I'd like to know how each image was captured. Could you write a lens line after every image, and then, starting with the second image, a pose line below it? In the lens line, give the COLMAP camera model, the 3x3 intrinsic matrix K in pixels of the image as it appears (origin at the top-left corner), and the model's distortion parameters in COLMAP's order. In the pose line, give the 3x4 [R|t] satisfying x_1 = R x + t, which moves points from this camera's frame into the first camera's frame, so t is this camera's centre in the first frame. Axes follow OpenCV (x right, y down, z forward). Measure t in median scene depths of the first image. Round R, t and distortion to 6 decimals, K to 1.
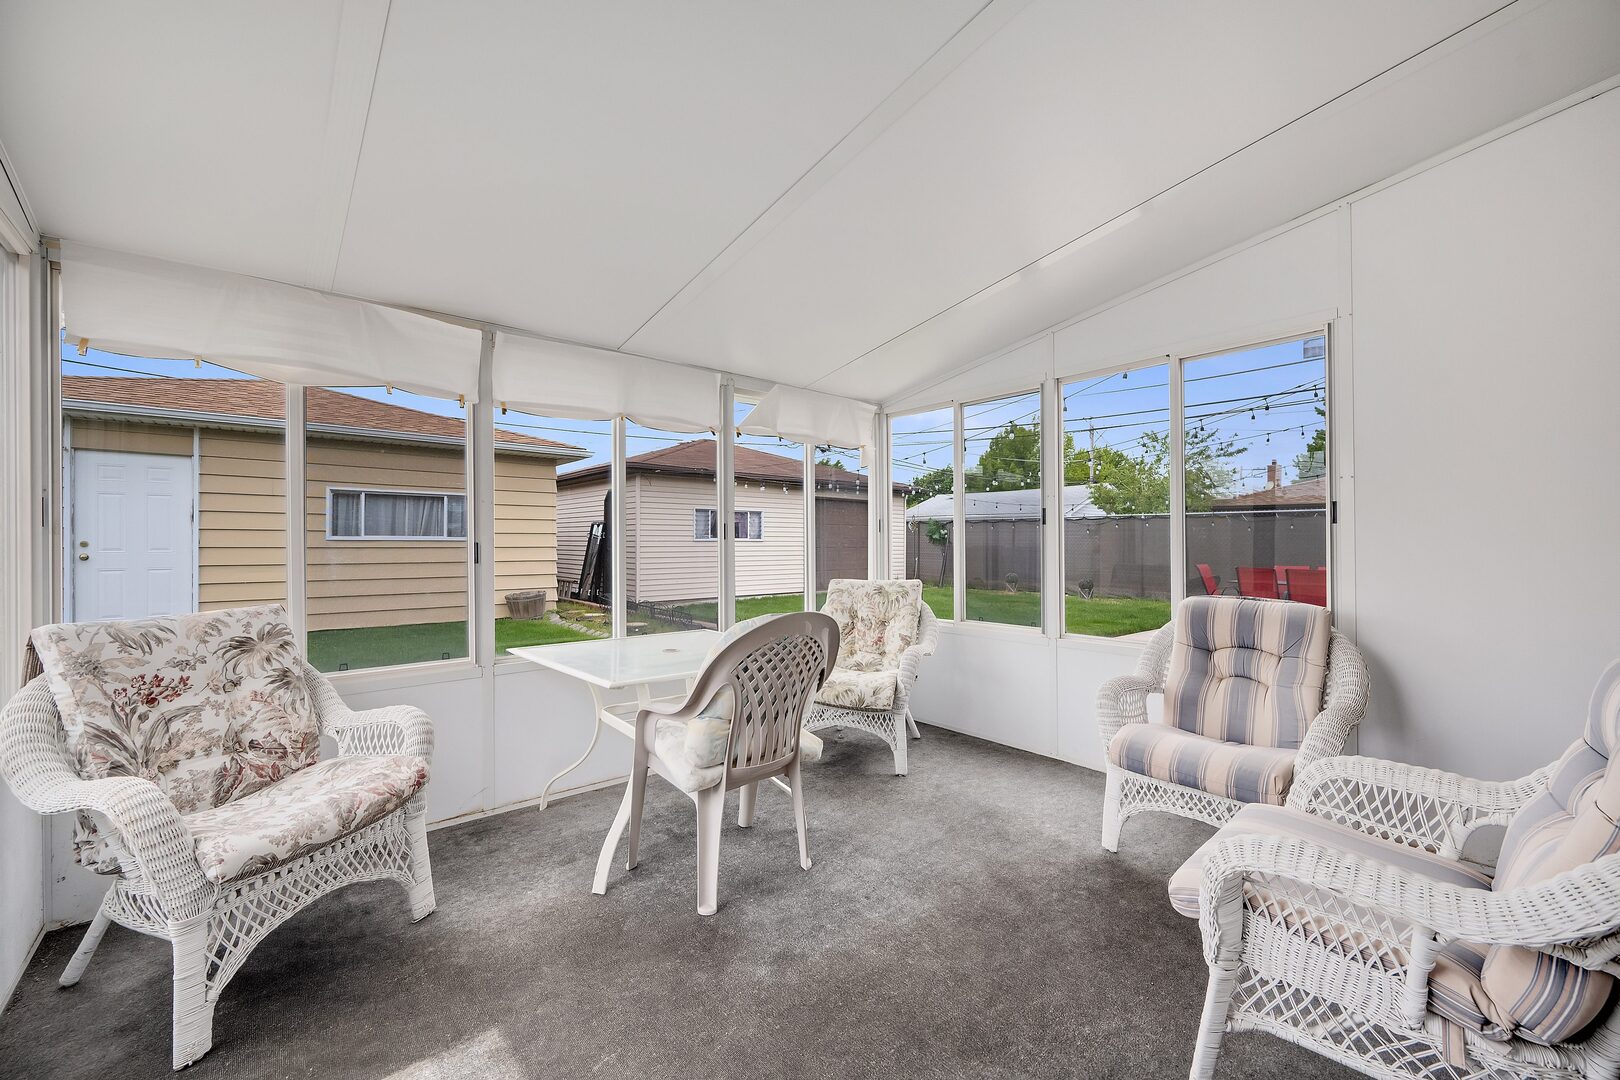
lens RADIAL K [[662.6, 0, 817.4], [0, 662.6, 543.5], [0, 0, 1]] dist [0.000174, 0.000178]
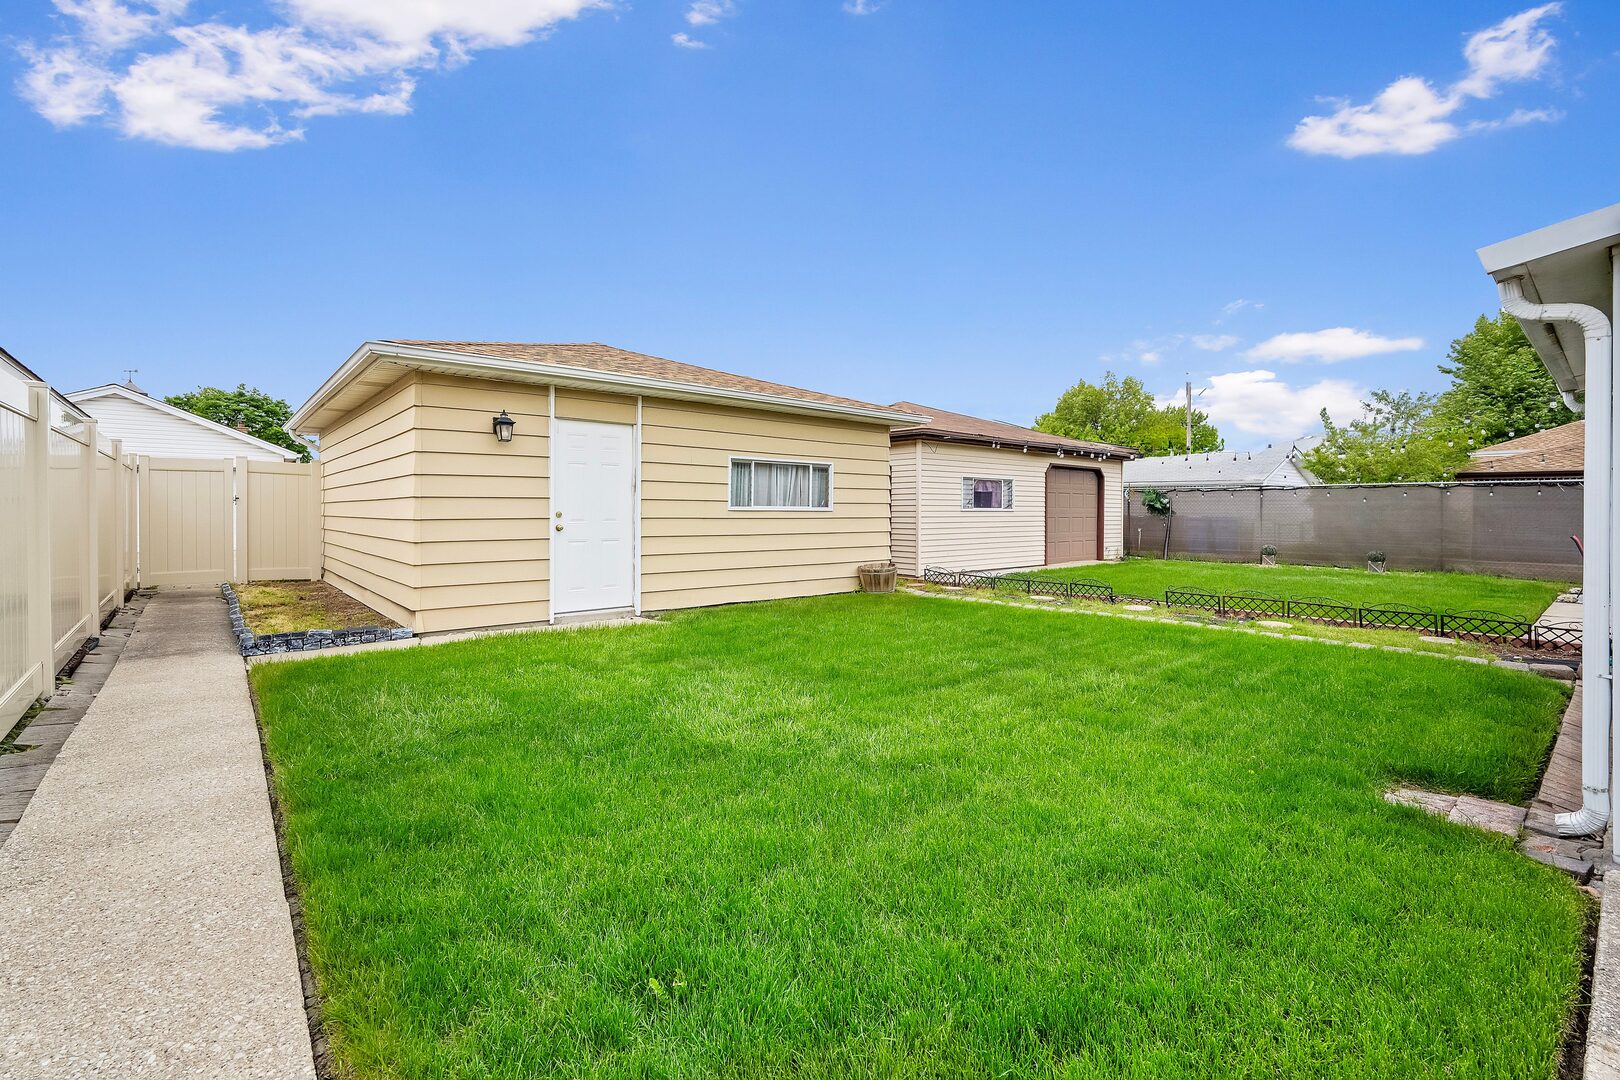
lens RADIAL K [[699.5, 0, 775.0], [0, 699.5, 520.2], [0, 0, 1]] dist [0.023311, 0.000341]
pose [[0.999652, 0.004485, -0.025987, -0.624410], [-0.004056, 0.999855, 0.016537, -0.007720], [0.026058, -0.016425, 0.999525, -0.026433]]
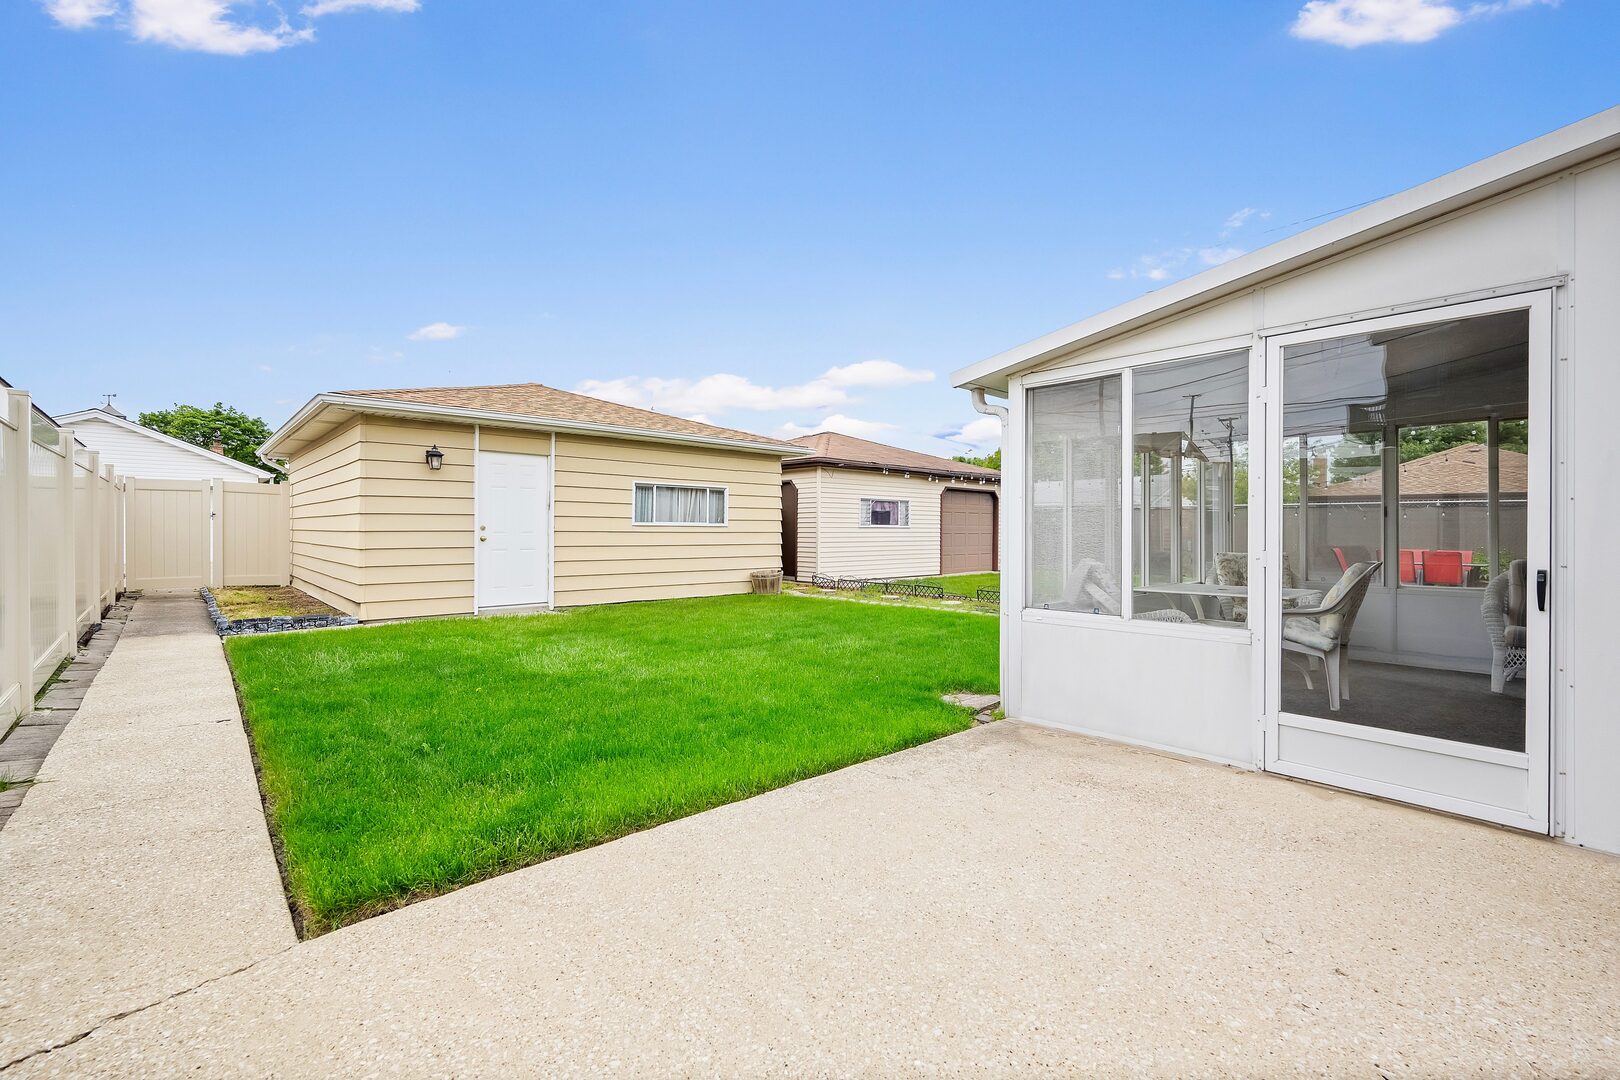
lens RADIAL K [[699.5, 0, 802.7], [0, 699.5, 537.8], [0, 0, 1]] dist [0.023311, 0.000341]
pose [[0.999815, 0.006412, 0.018108, -0.442081], [-0.006687, 0.999862, 0.015190, -0.003950], [-0.018009, -0.015308, 0.999721, -0.258242]]
